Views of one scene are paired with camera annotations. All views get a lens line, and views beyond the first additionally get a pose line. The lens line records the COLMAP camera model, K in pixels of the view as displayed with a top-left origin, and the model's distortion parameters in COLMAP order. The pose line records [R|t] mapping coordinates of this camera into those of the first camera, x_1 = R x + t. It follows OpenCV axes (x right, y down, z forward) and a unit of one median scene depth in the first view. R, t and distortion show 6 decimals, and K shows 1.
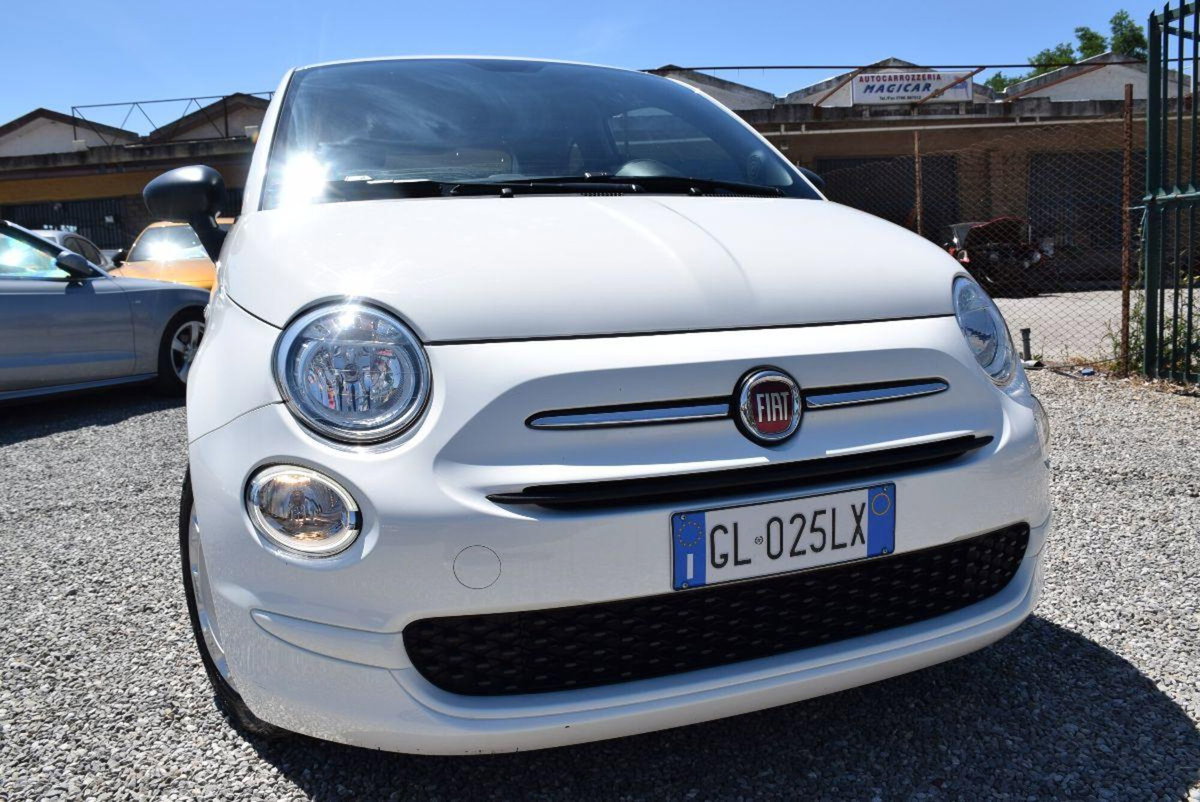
lens RADIAL K [[931.4, 0, 597.6], [0, 931.4, 409.3], [0, 0, 1]] dist [-0.151589, 0.098160]
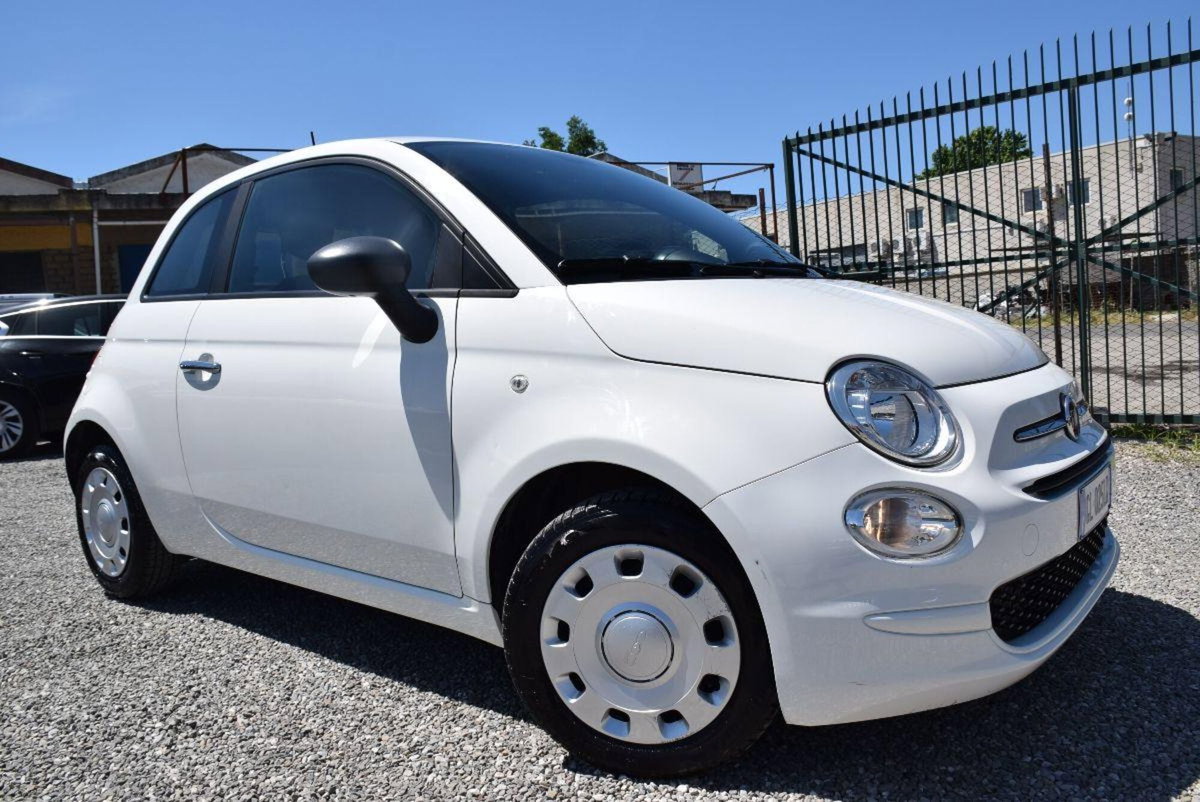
lens RADIAL K [[931.4, 0, 598.5], [0, 931.4, 408.1], [0, 0, 1]] dist [-0.151589, 0.098160]
pose [[0.851570, -0.061820, 0.520584, -0.913940], [0.107334, 0.992547, -0.057710, -0.013301], [-0.513136, 0.105021, 0.851858, 0.092160]]
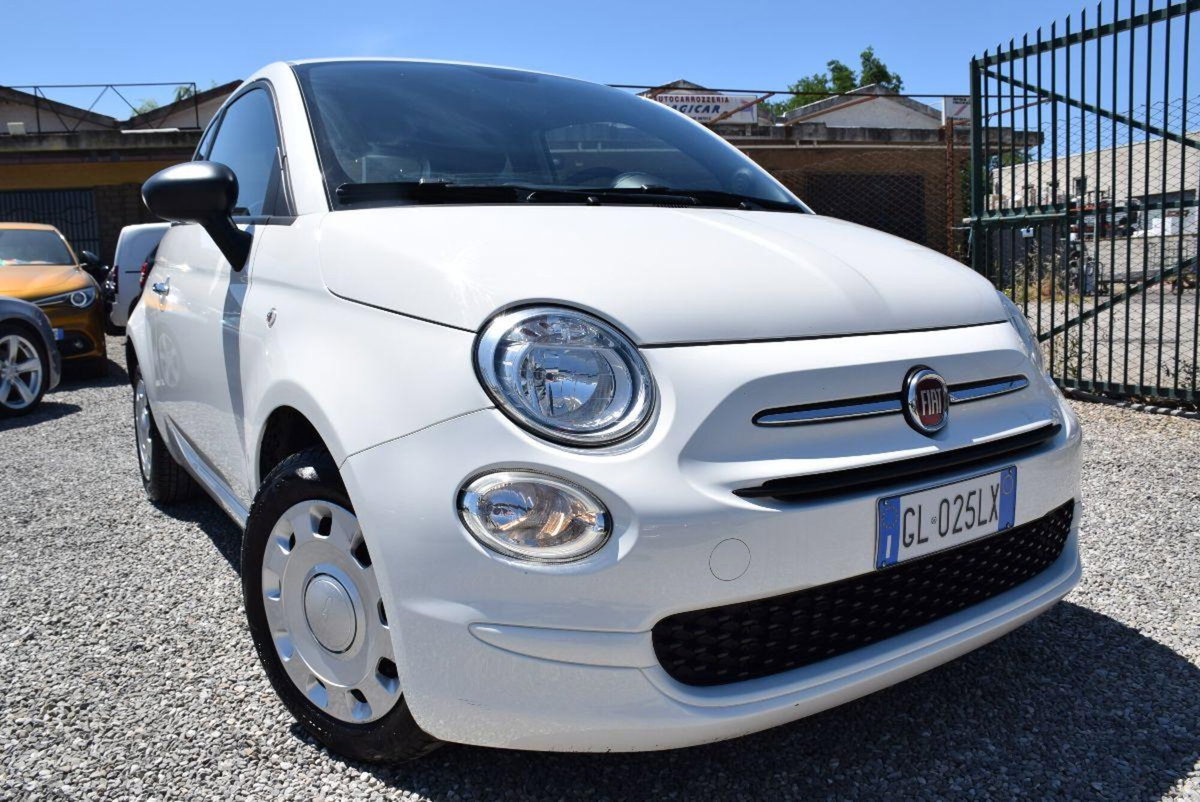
lens RADIAL K [[931.4, 0, 597.0], [0, 931.4, 406.9], [0, 0, 1]] dist [-0.151589, 0.098160]
pose [[0.971085, -0.022298, 0.237690, -0.340407], [0.026167, 0.999571, -0.013135, 0.005502], [-0.237295, 0.018974, 0.971252, 0.011784]]
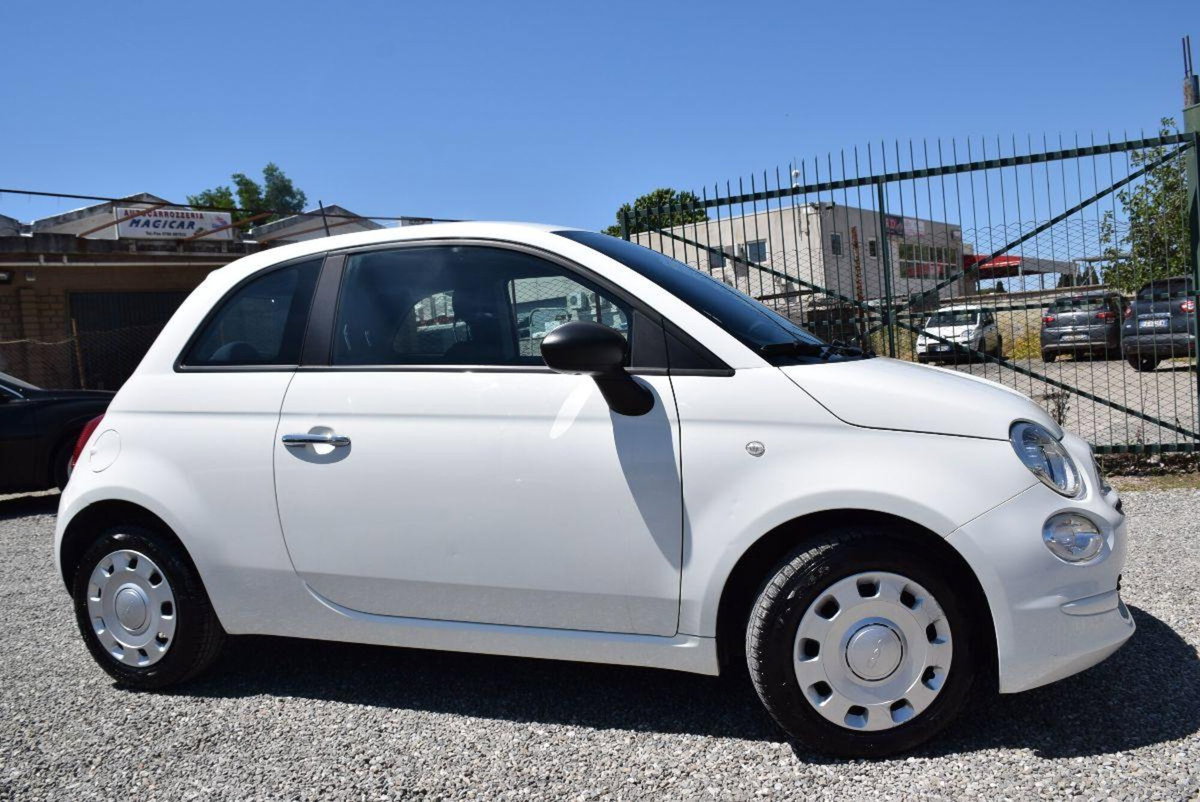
lens RADIAL K [[931.4, 0, 595.6], [0, 931.4, 404.9], [0, 0, 1]] dist [-0.151589, 0.098160]
pose [[0.635097, -0.045976, 0.771063, -1.552335], [0.157483, 0.984967, -0.070982, -0.114460], [-0.756208, 0.166510, 0.632790, 0.384259]]
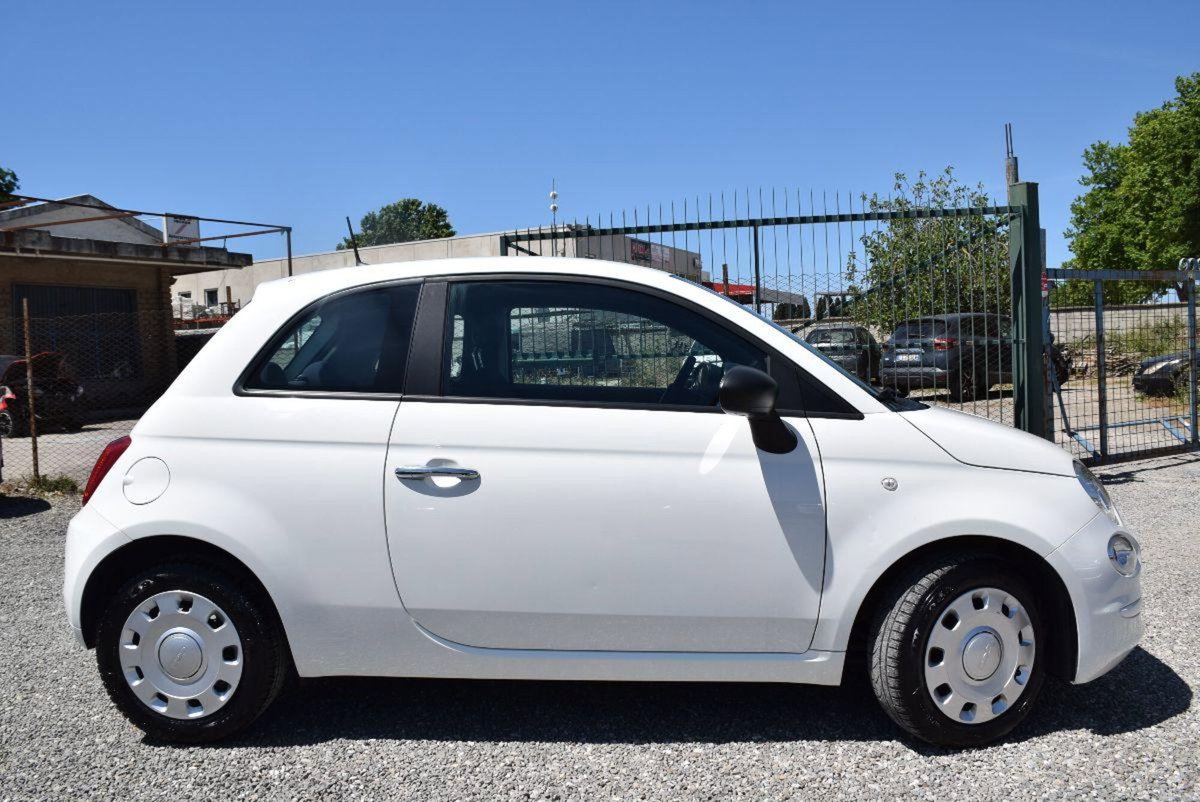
lens RADIAL K [[931.4, 0, 594.8], [0, 931.4, 404.6], [0, 0, 1]] dist [-0.151589, 0.098160]
pose [[0.394794, -0.021679, 0.918514, -1.937393], [0.151464, 0.987579, -0.041793, -0.243632], [-0.906199, 0.155622, 0.393174, 0.864247]]
